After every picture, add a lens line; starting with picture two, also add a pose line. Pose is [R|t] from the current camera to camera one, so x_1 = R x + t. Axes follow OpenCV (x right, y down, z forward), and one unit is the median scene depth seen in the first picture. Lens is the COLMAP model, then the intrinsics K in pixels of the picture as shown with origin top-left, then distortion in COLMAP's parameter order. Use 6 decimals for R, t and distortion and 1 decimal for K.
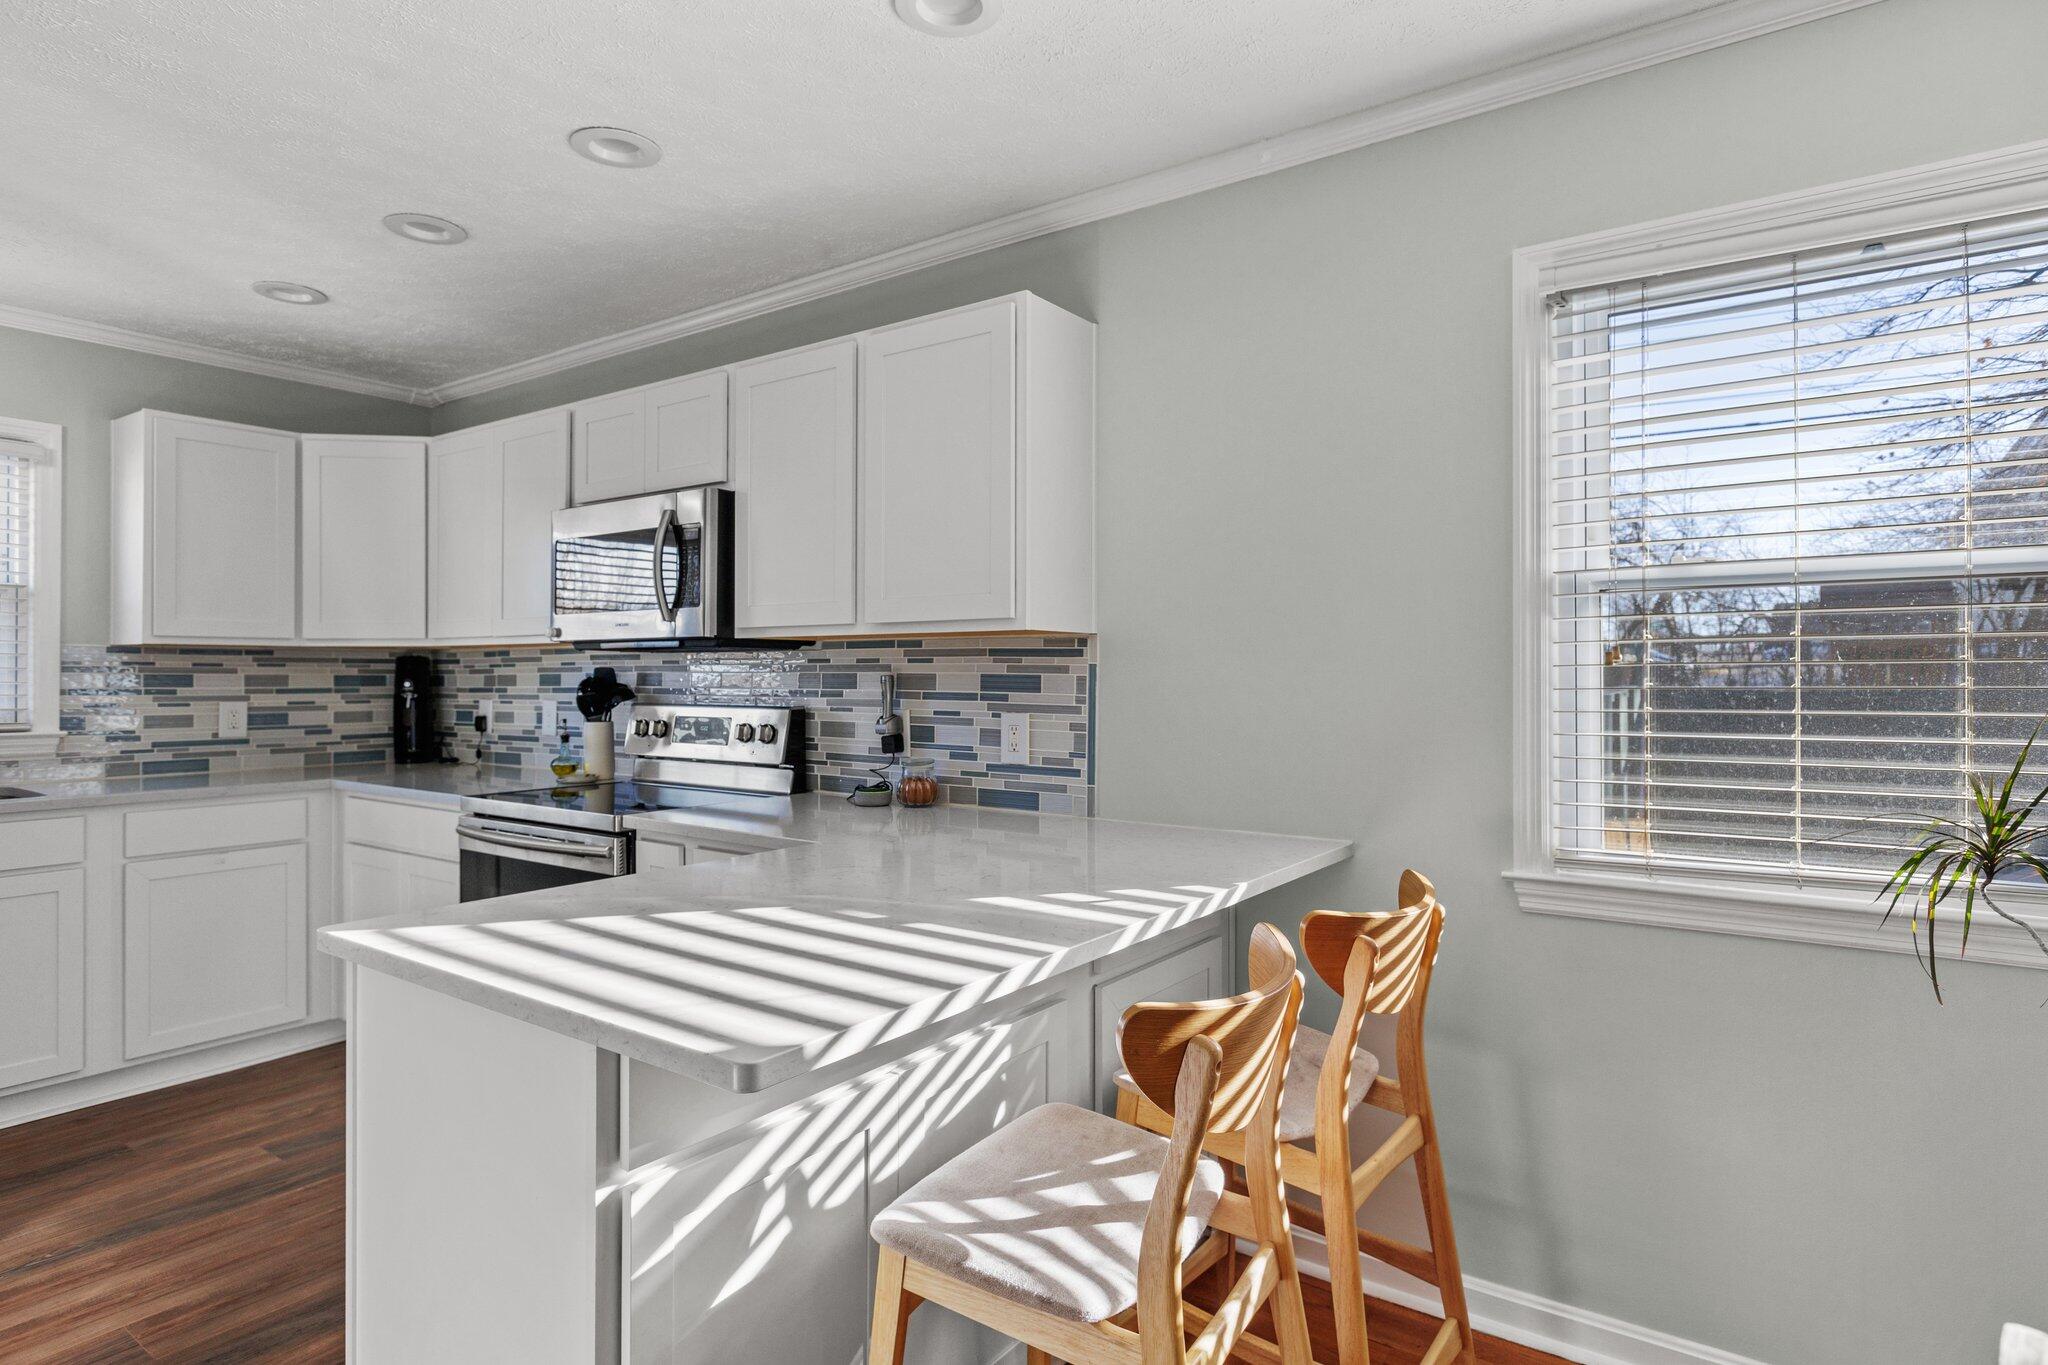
lens RADIAL K [[1099.7, 0, 1033.3], [0, 1099.7, 671.9], [0, 0, 1]] dist [-0.006733, -0.000946]
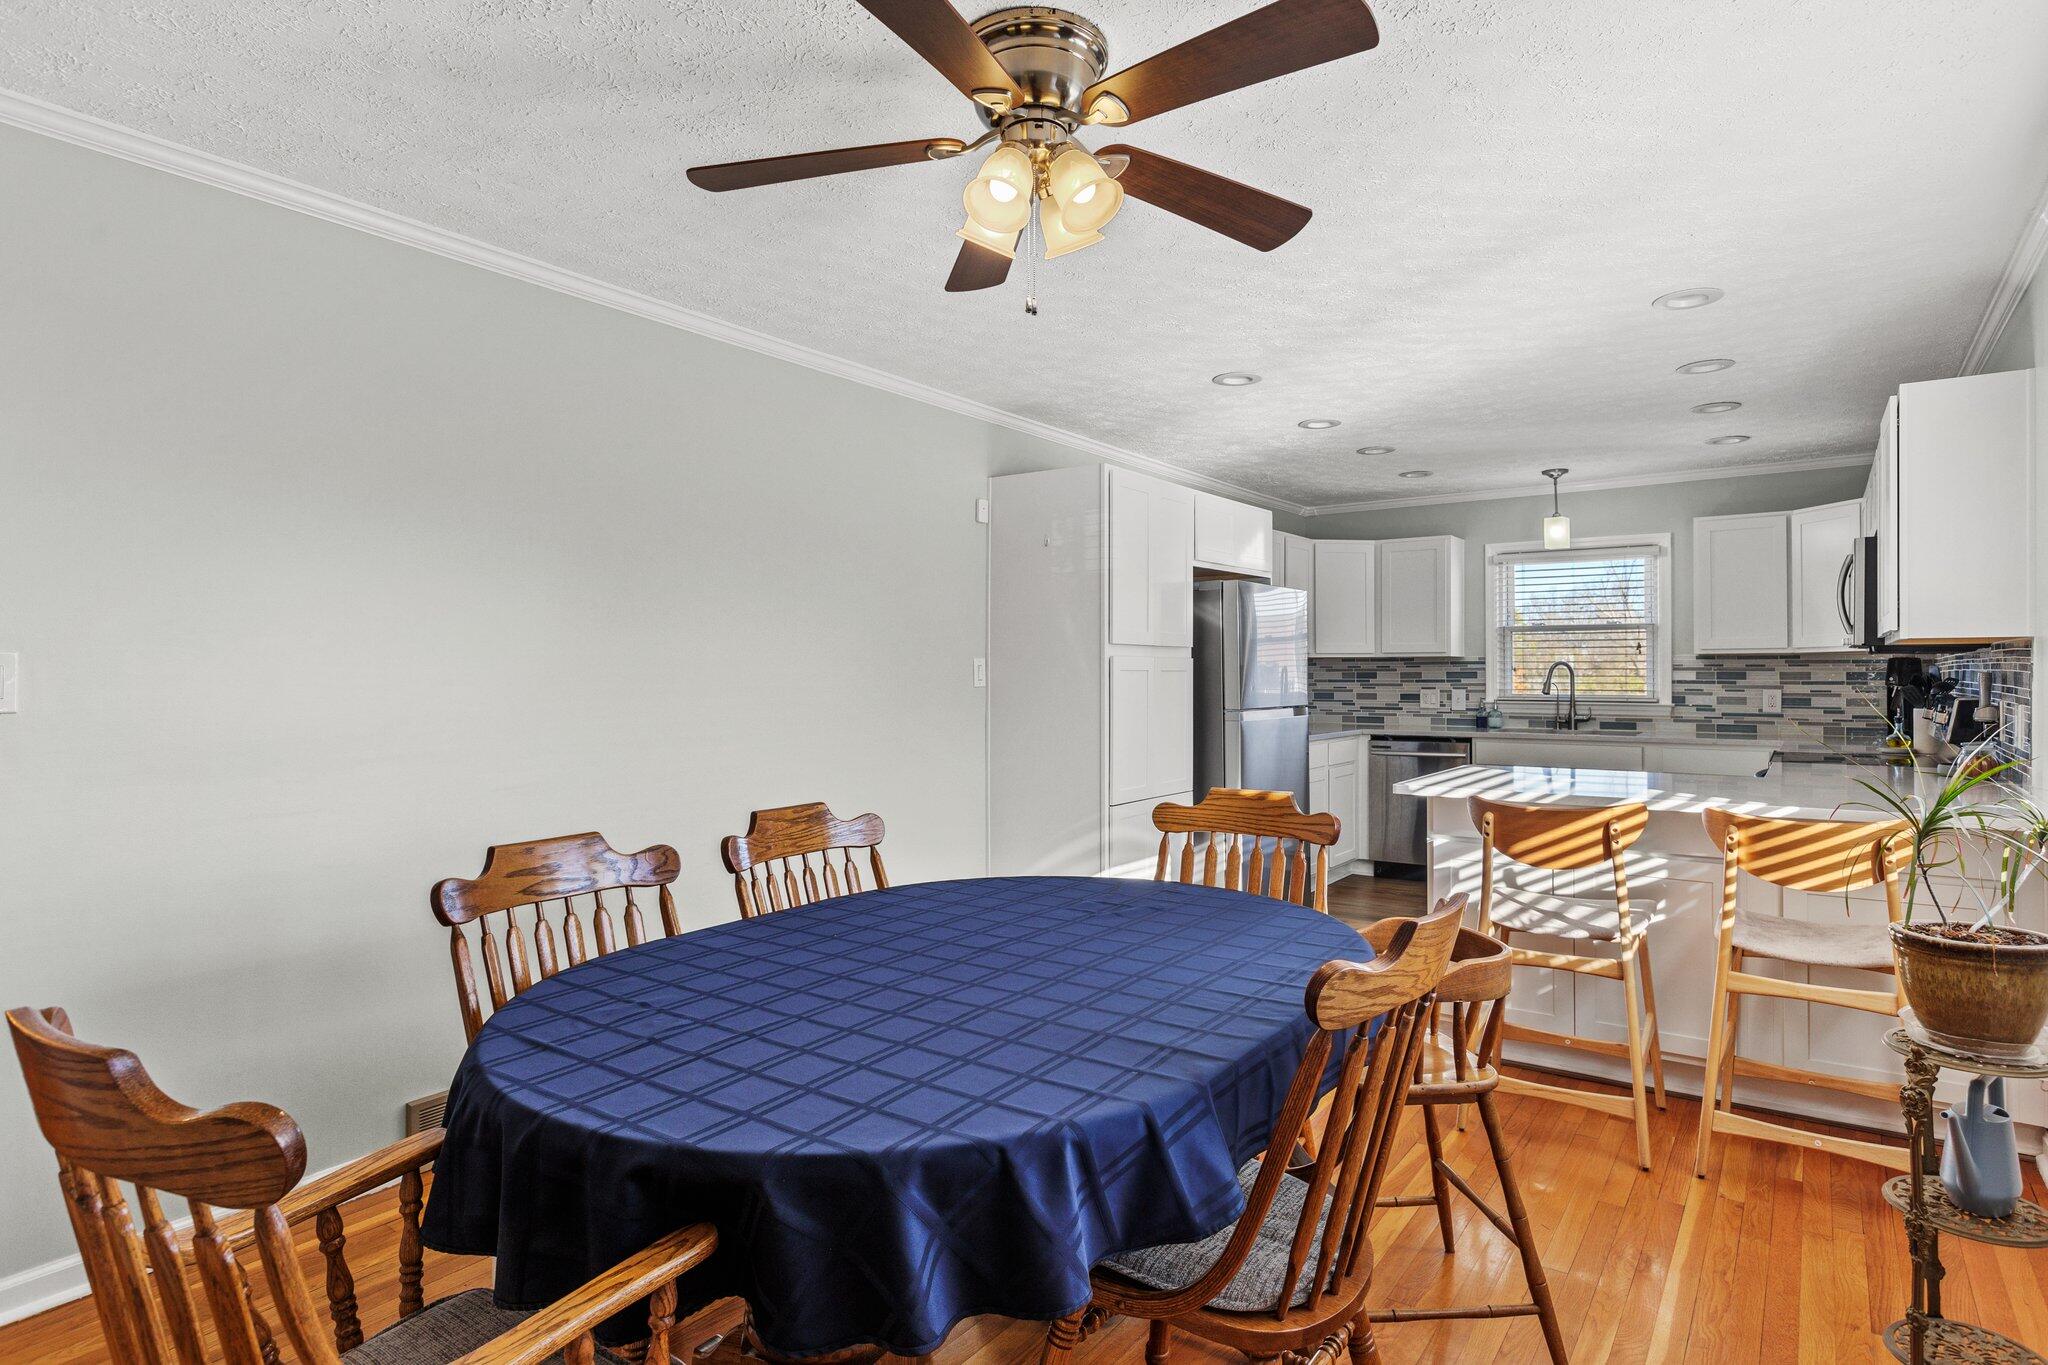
lens RADIAL K [[1099.7, 0, 1020.6], [0, 1099.7, 675.2], [0, 0, 1]] dist [-0.006733, -0.000946]
pose [[-0.020831, 0.000795, -0.999783, 0.904027], [0.004467, 0.999990, 0.000702, 0.001685], [0.999773, -0.004452, -0.020834, -0.025283]]
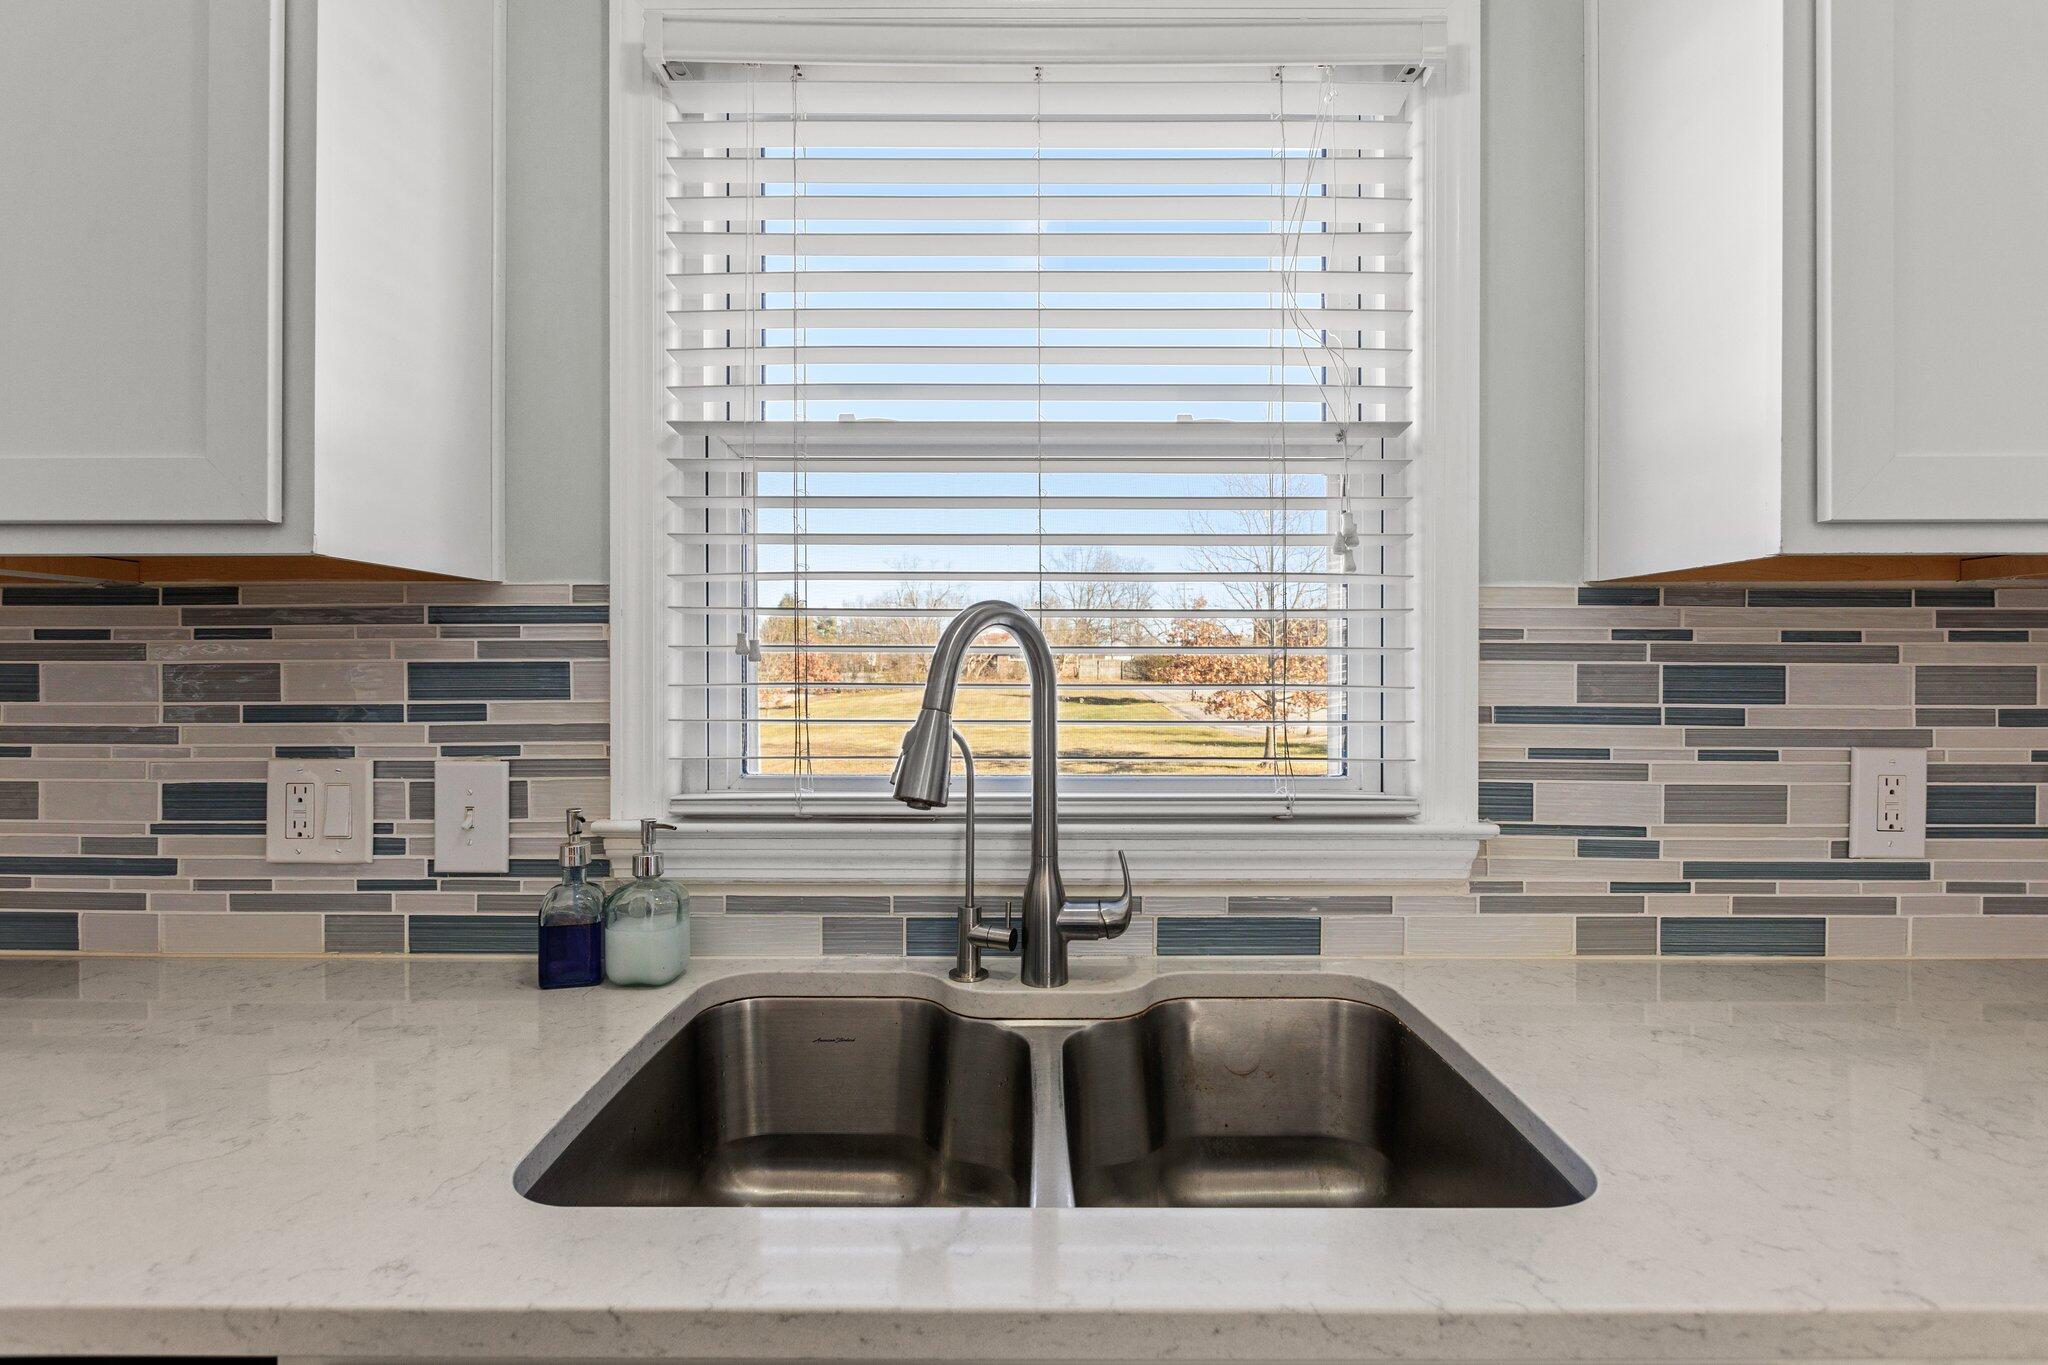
lens RADIAL K [[1001.5, 0, 1020.1], [0, 1001.5, 693.1], [0, 0, 1]] dist [-0.013545, -0.000464]
pose [[0.568940, -0.007274, -0.822347, -0.690510], [0.002485, 0.999972, -0.007126, 0.013114], [0.822376, 0.002010, 0.568941, 0.672458]]
